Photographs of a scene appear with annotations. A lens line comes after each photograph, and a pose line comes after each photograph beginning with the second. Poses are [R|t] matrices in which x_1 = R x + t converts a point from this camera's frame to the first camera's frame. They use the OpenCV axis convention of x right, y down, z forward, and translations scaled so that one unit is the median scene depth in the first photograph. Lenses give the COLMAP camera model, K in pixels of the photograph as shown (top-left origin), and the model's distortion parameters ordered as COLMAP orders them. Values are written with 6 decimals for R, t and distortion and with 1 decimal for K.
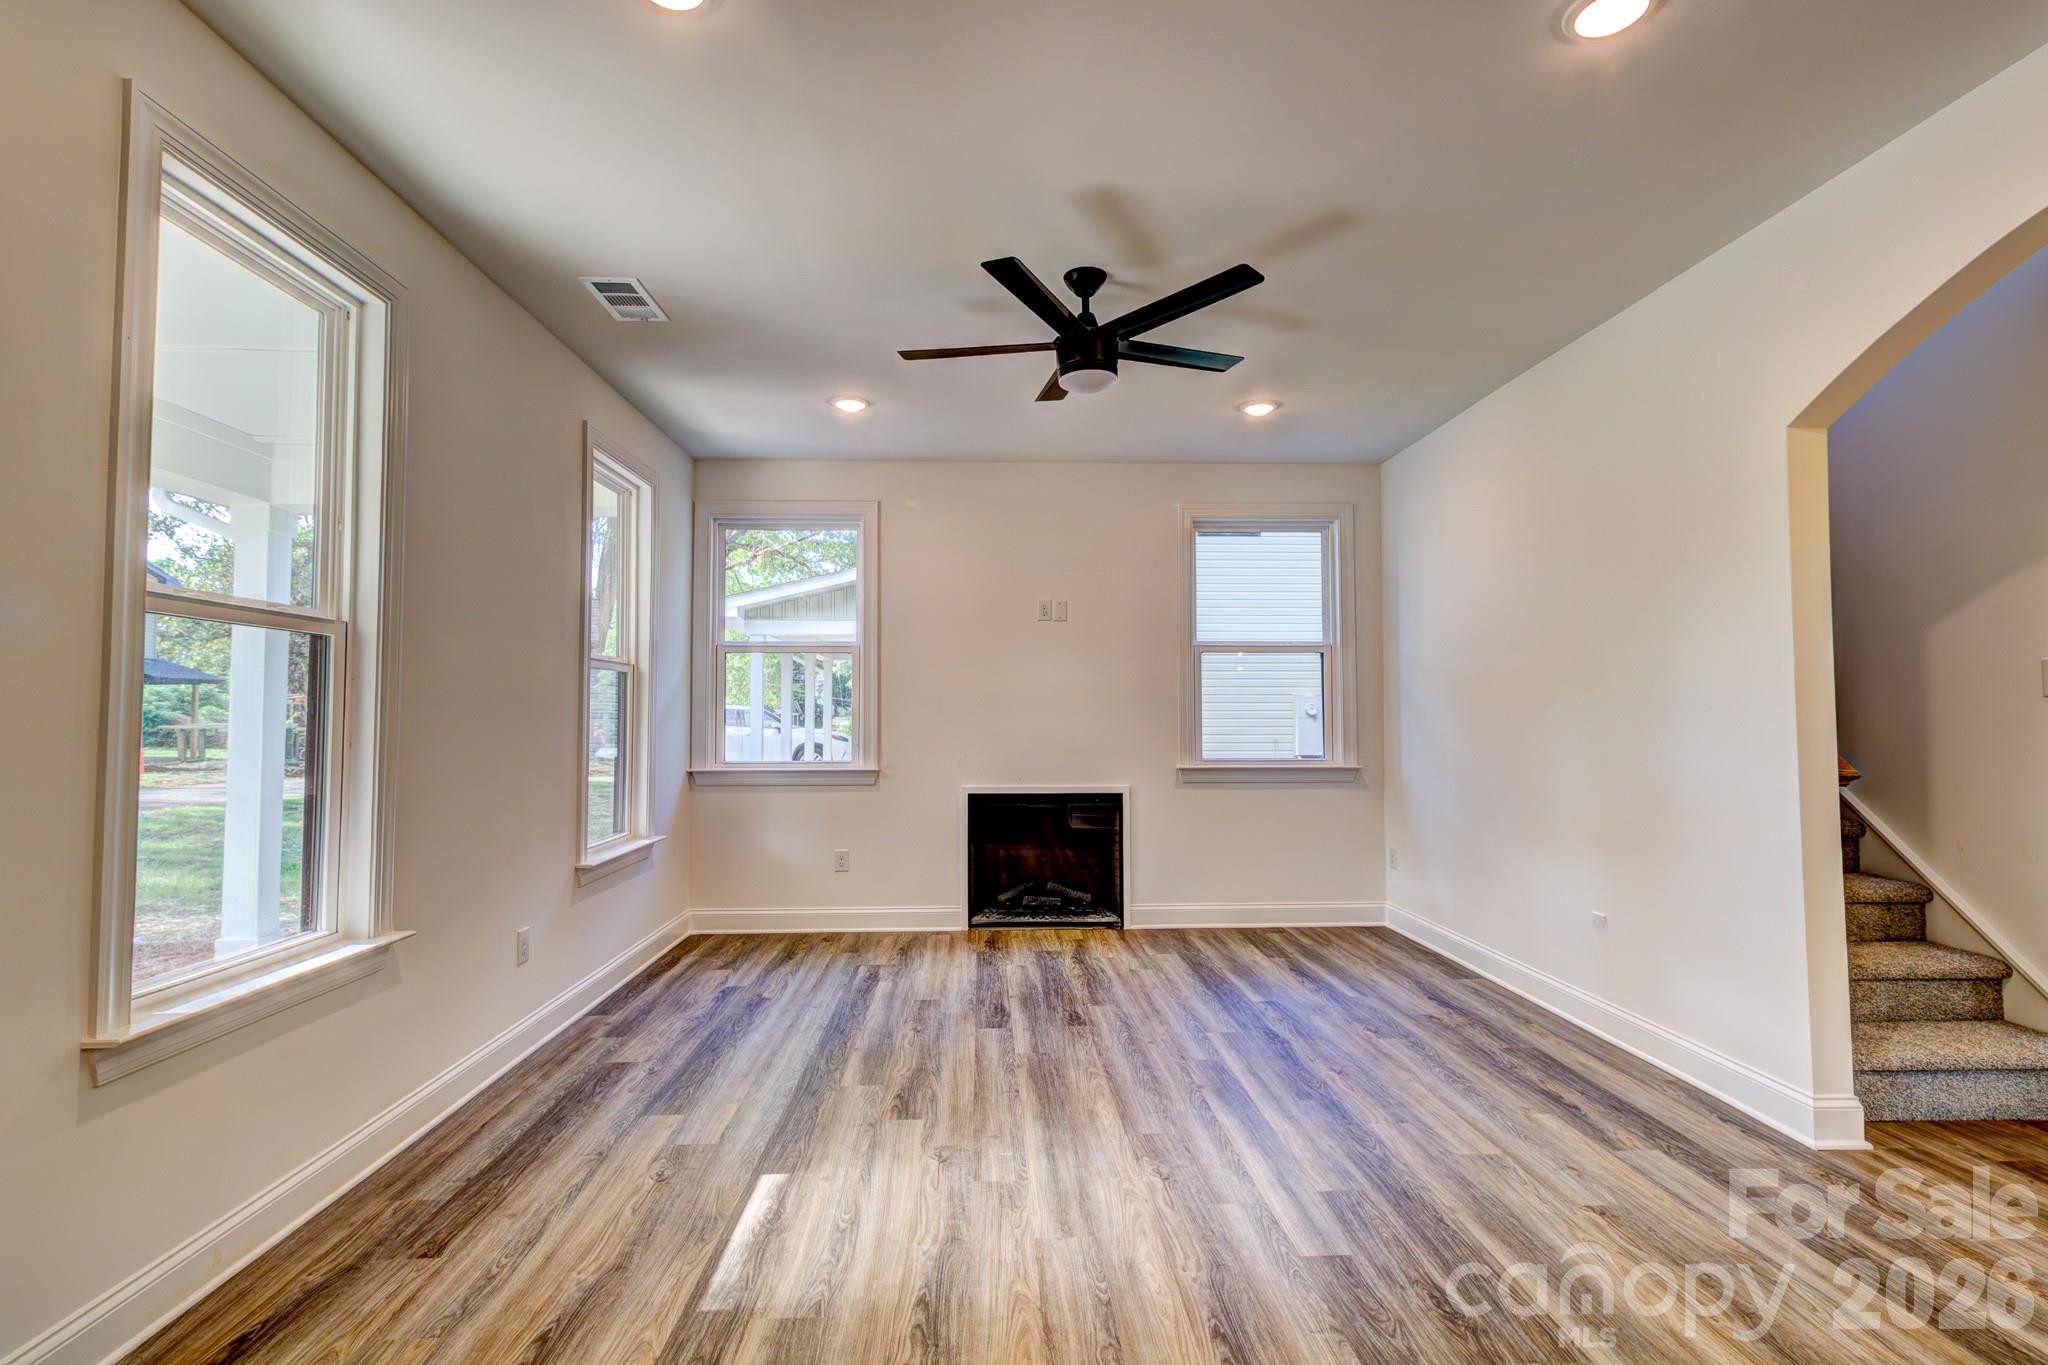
lens RADIAL K [[978.1, 0, 1024.0], [0, 978.1, 682.5], [0, 0, 1]] dist [0.001259, 0.000500]
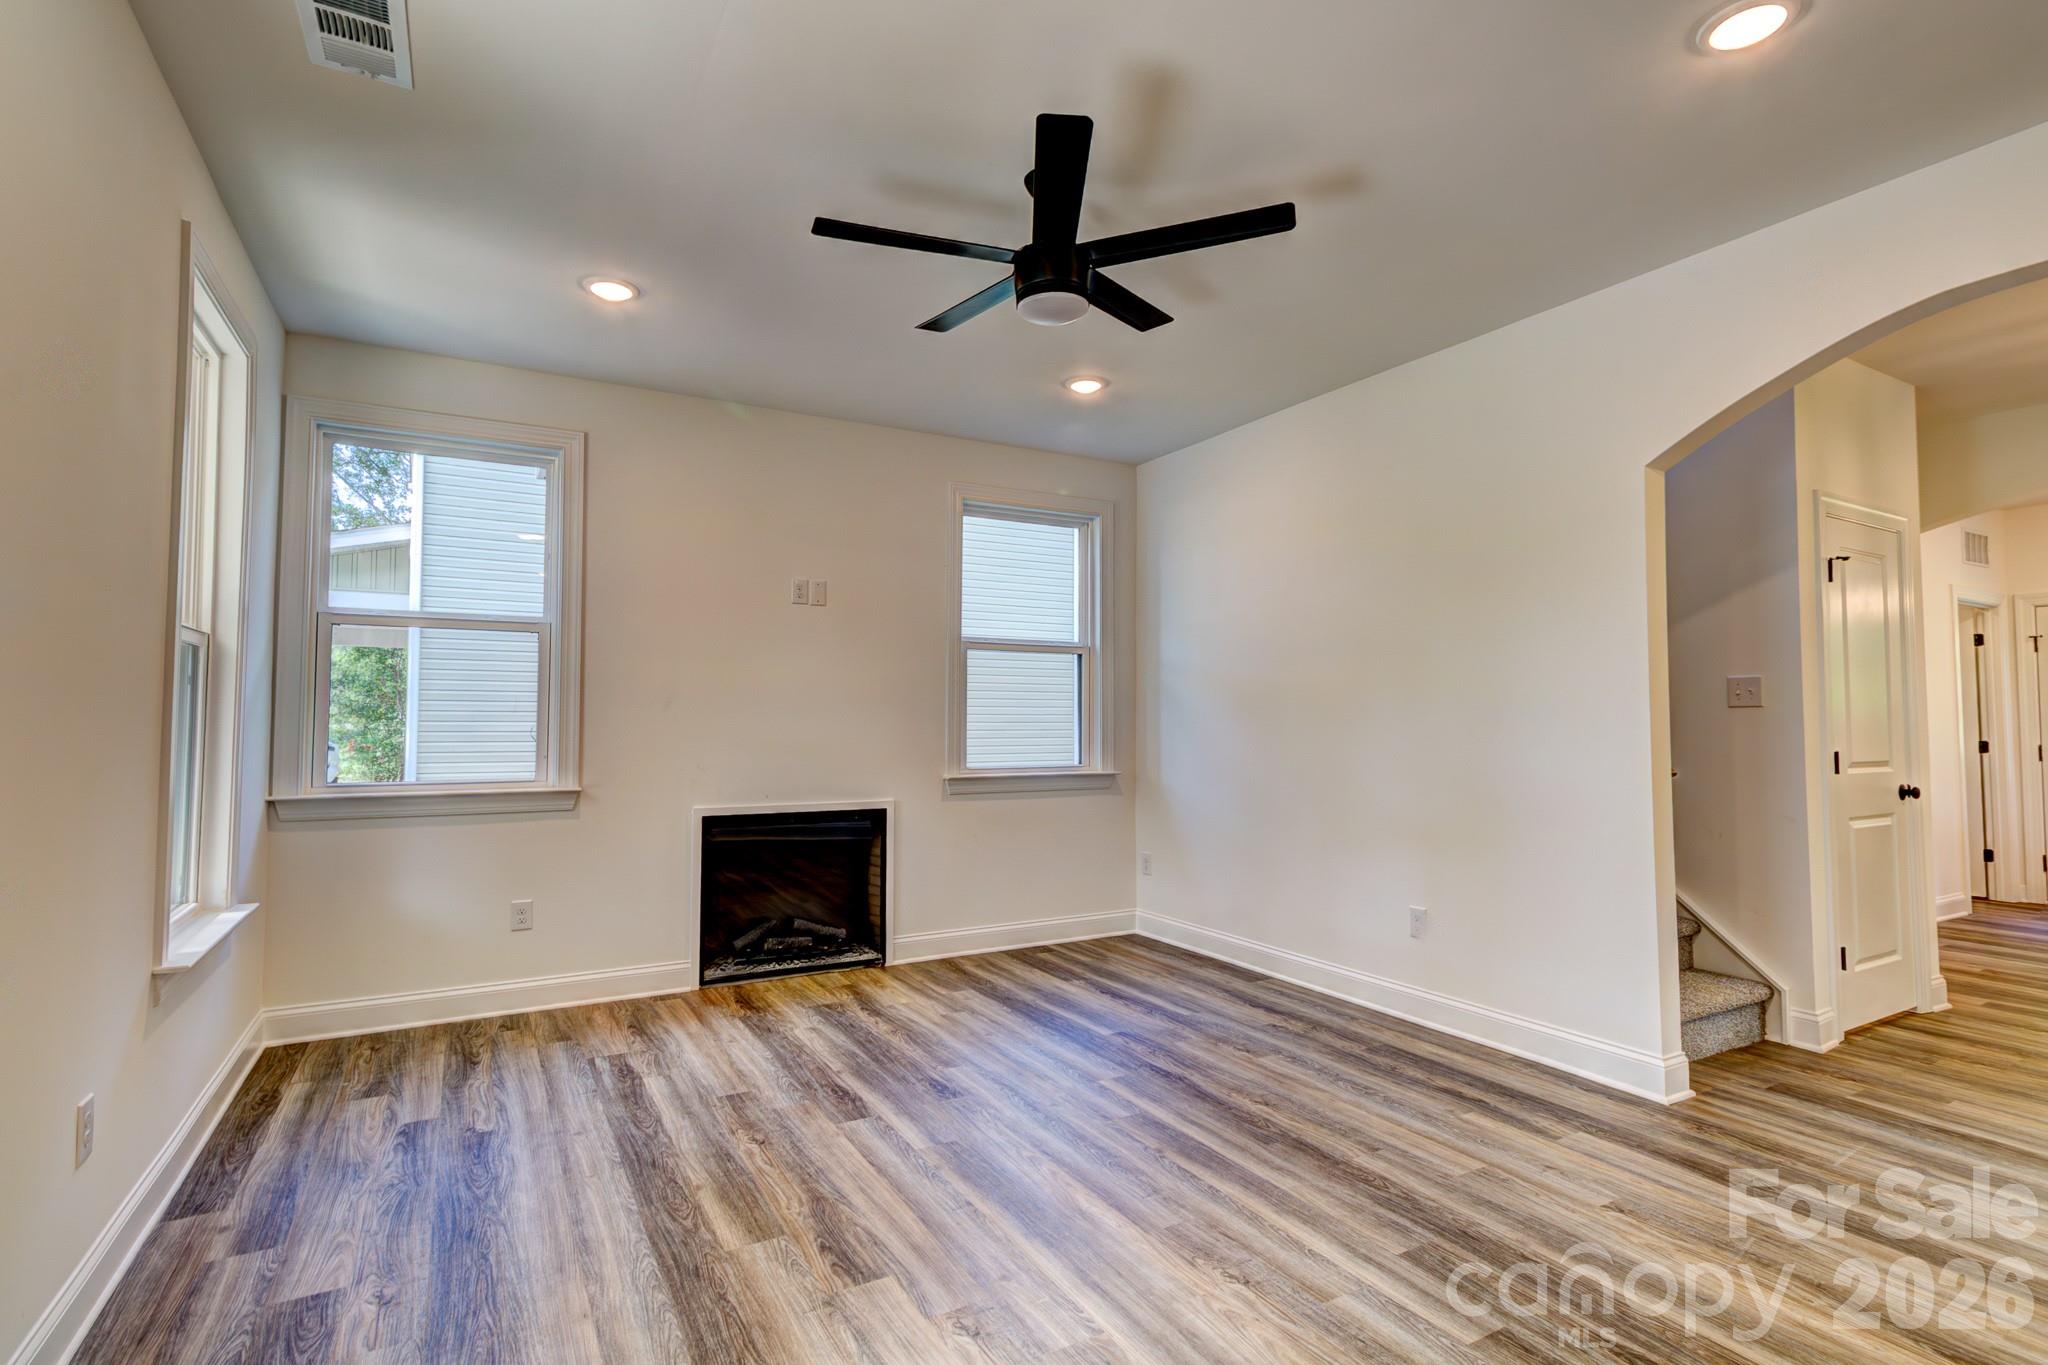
lens RADIAL K [[993.4, 0, 1028.9], [0, 993.4, 689.7], [0, 0, 1]] dist [0.000496, 0.000581]
pose [[0.885538, 0.018115, 0.464213, -0.249874], [-0.020485, 0.999790, 0.000063, 0.006760], [-0.464115, -0.009565, 0.885723, 0.209540]]
